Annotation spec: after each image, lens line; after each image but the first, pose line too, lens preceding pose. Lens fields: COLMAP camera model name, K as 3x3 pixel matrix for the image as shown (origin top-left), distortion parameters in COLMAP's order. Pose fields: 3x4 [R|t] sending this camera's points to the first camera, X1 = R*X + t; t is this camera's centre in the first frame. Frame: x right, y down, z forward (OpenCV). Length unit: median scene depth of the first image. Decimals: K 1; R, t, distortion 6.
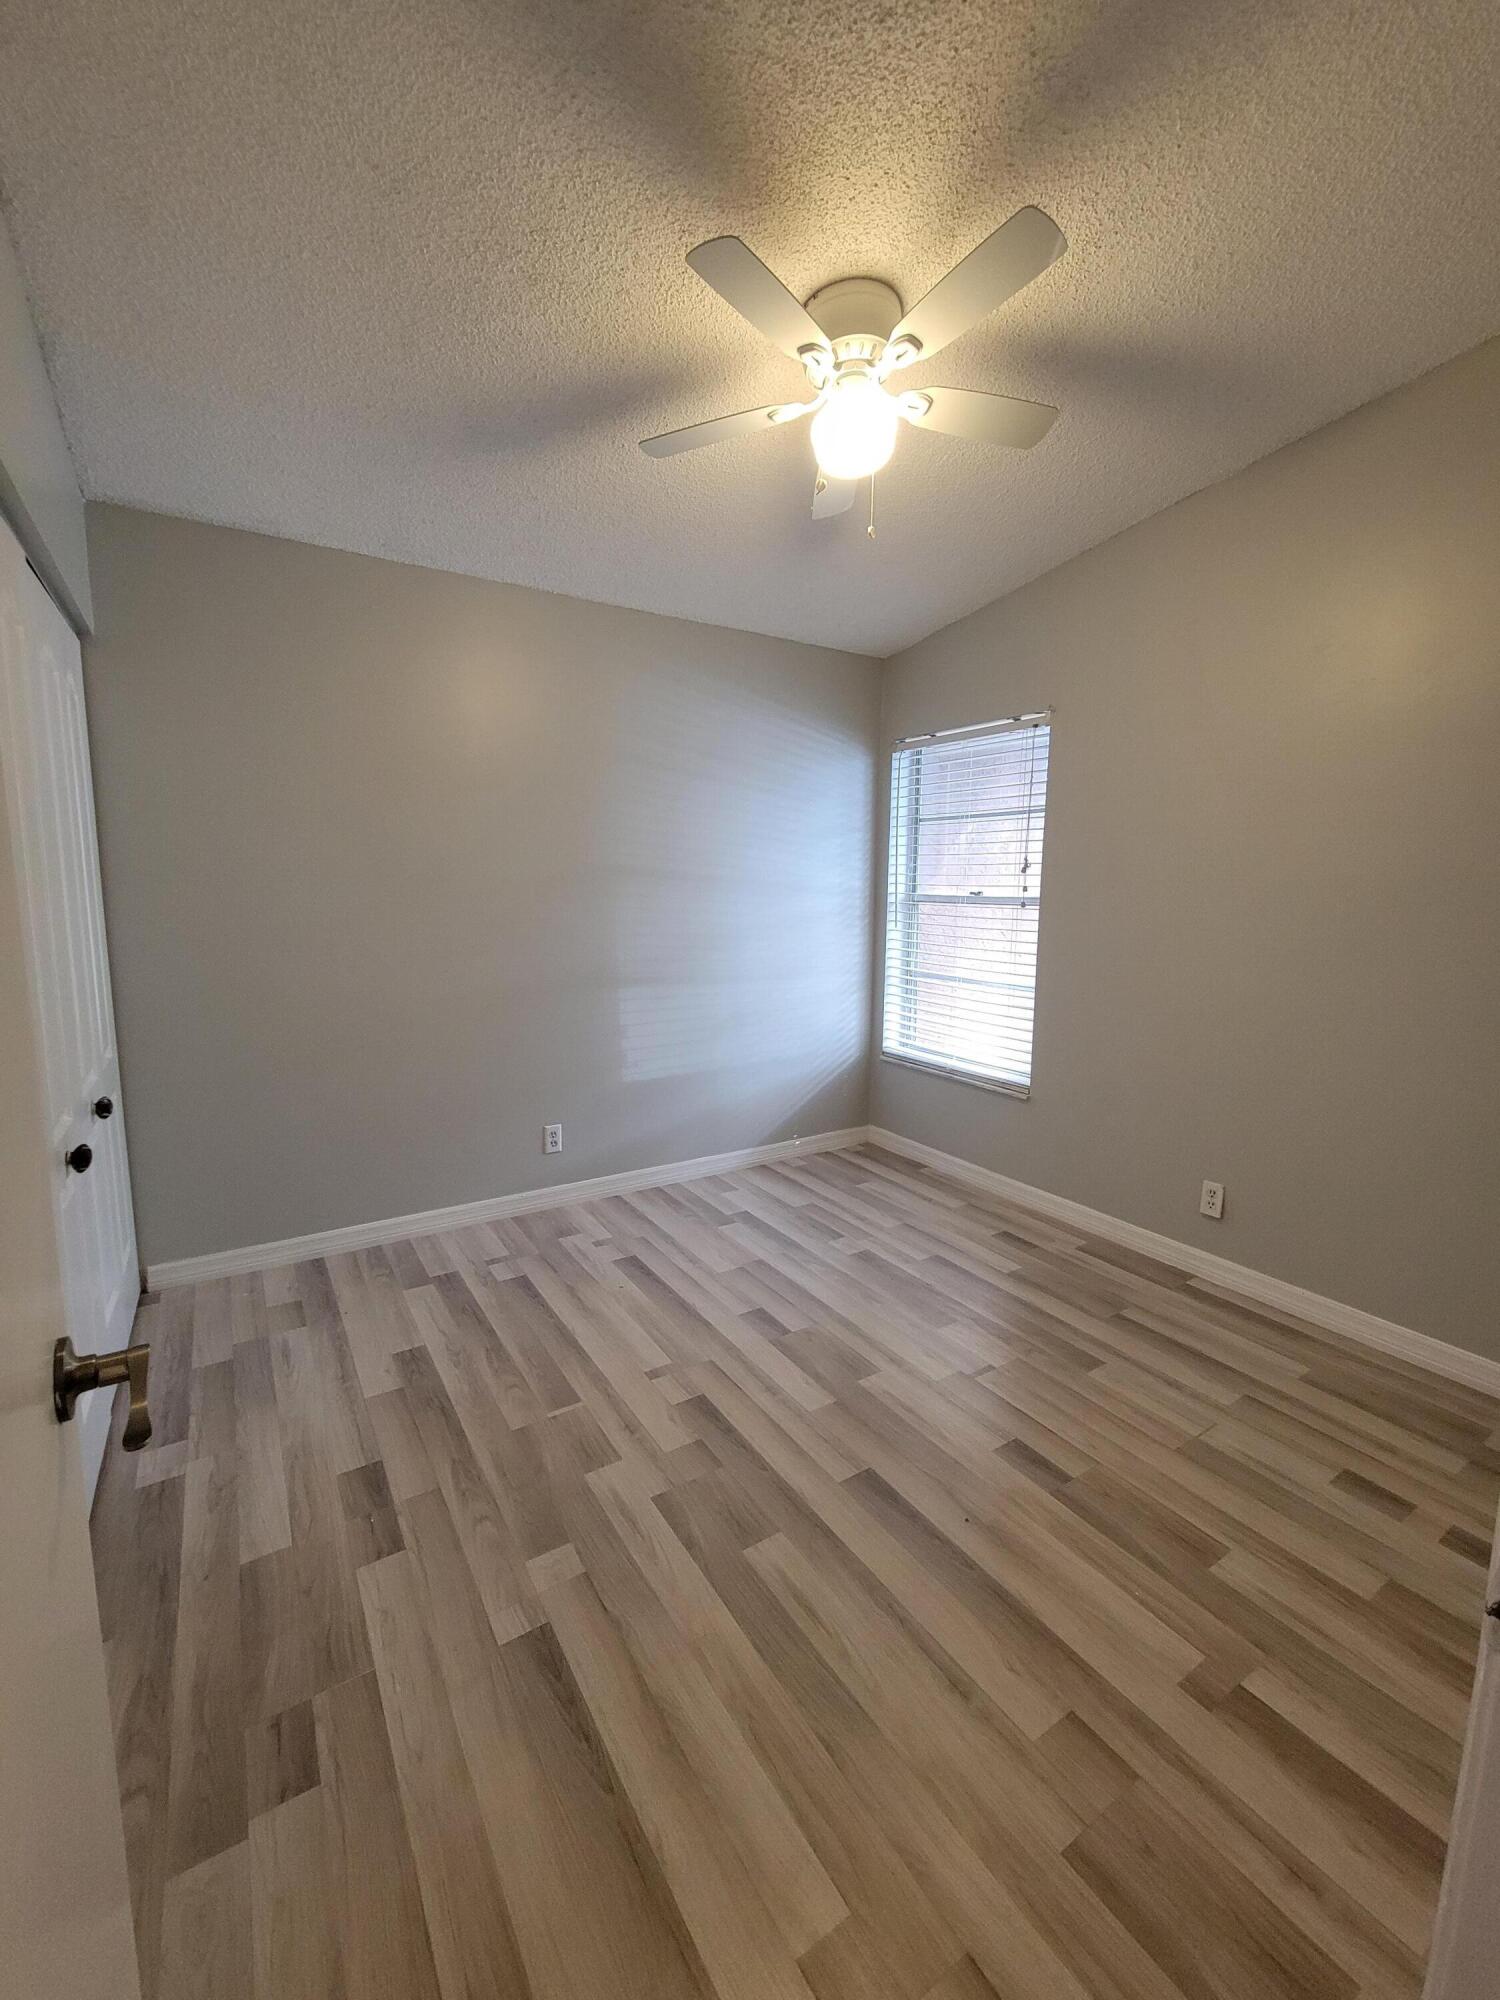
lens RADIAL K [[817.8, 0, 754.5], [0, 817.8, 989.4], [0, 0, 1]] dist [0.000973, -0.001934]
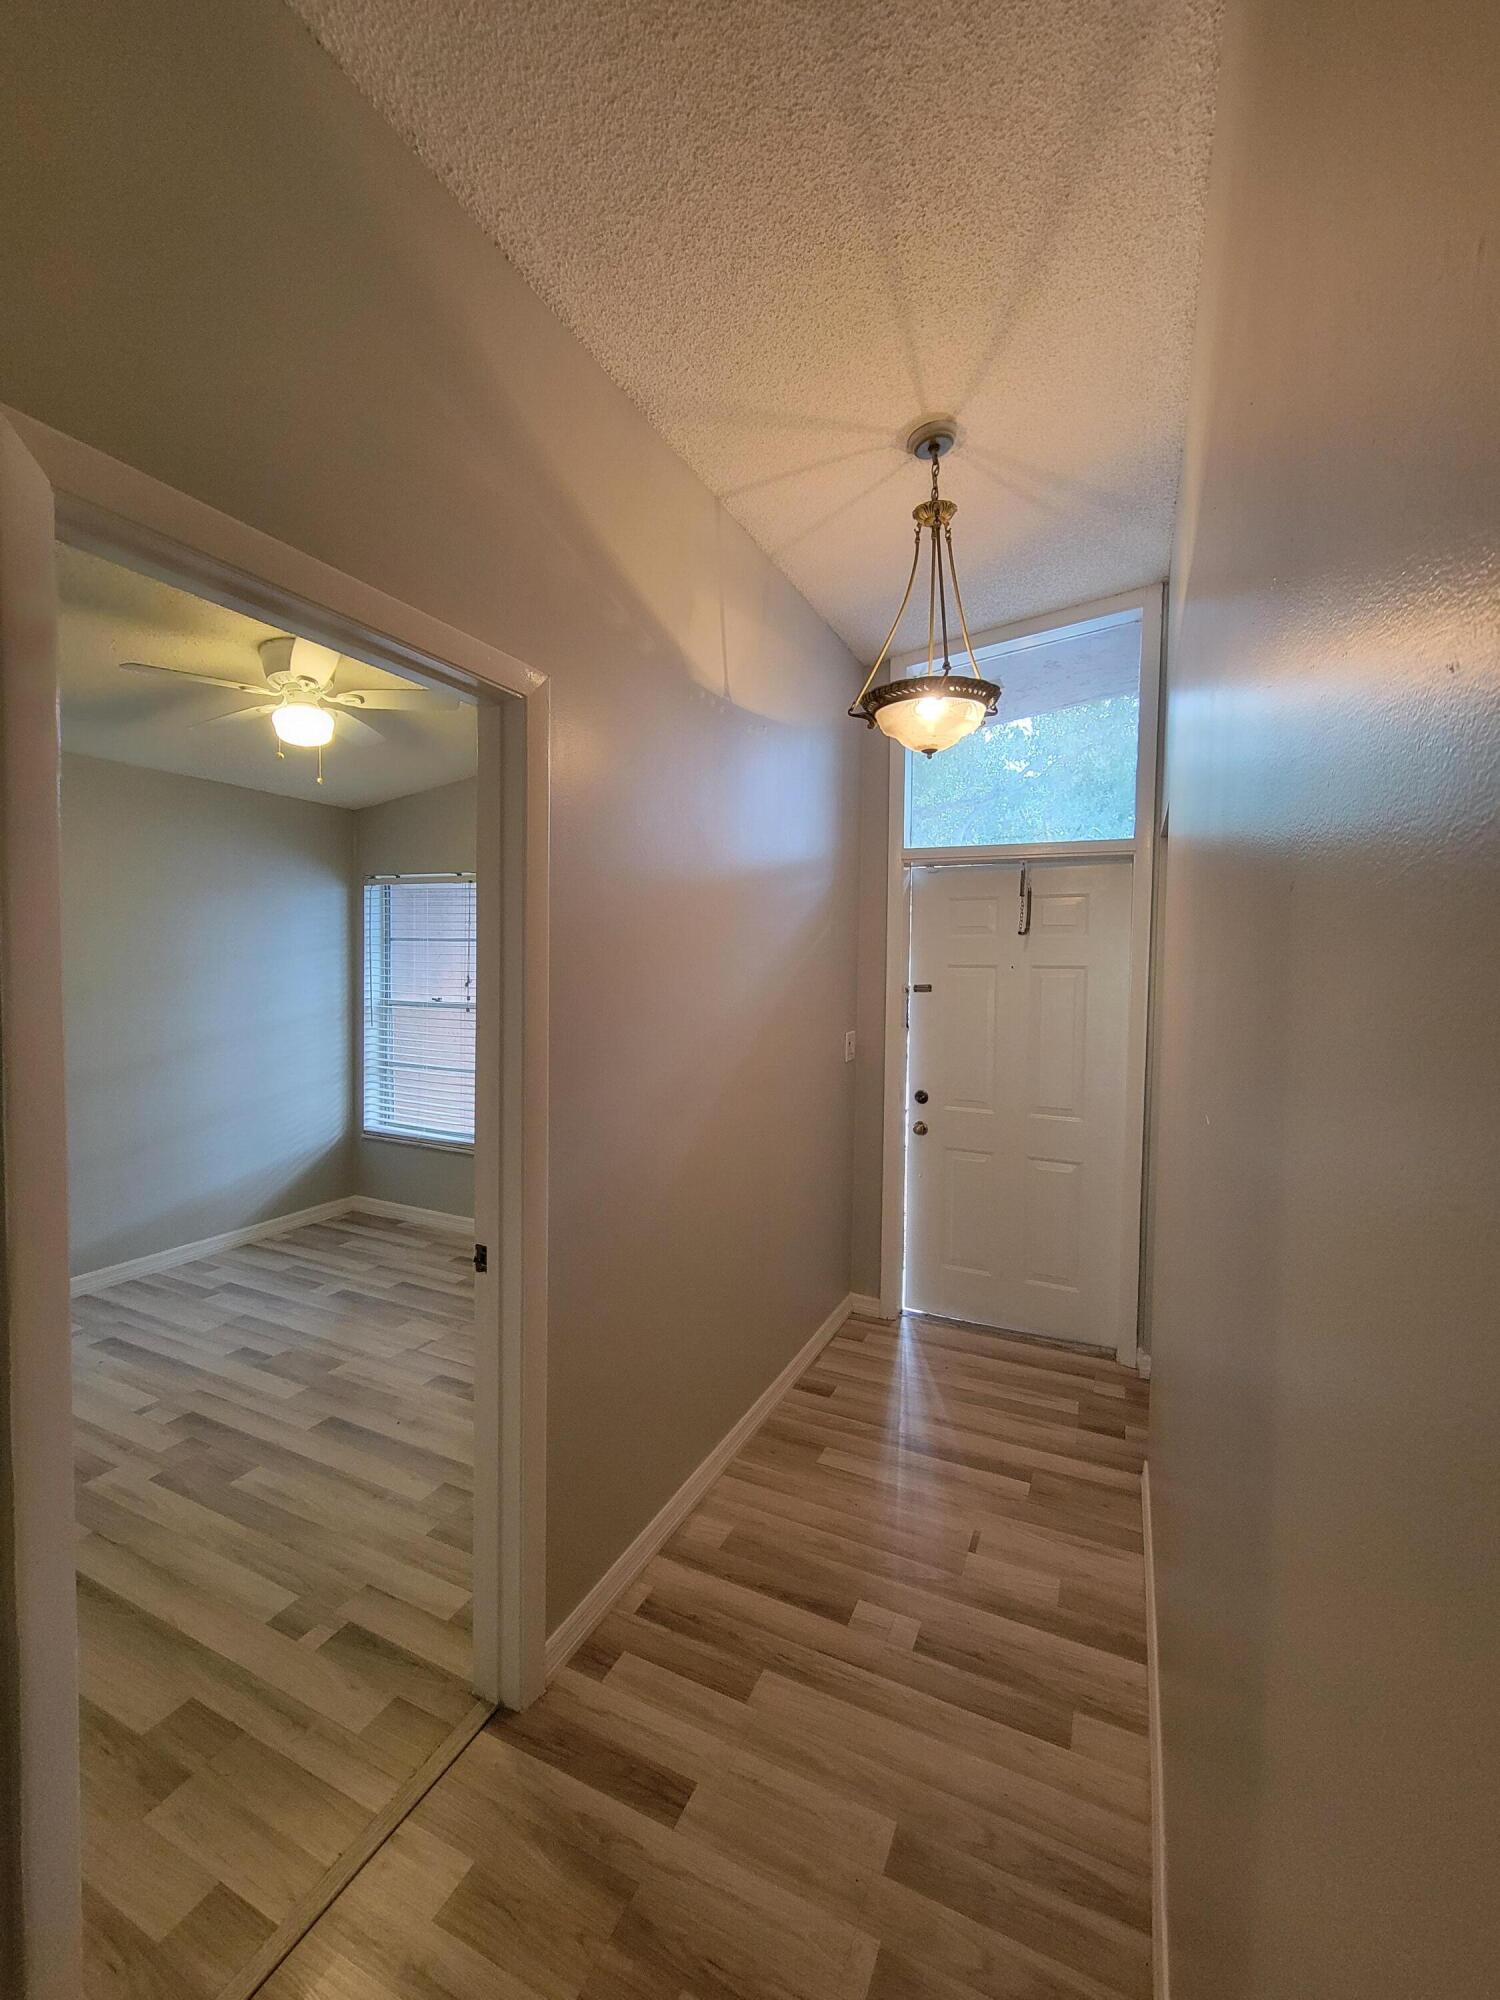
lens RADIAL K [[817.8, 0, 744.4], [0, 817.8, 981.9], [0, 0, 1]] dist [0.000973, -0.001934]
pose [[0.850702, -0.012691, 0.525496, 0.006361], [0.064087, 0.994755, -0.079723, -0.011454], [-0.521728, 0.101498, 0.847053, -0.397020]]
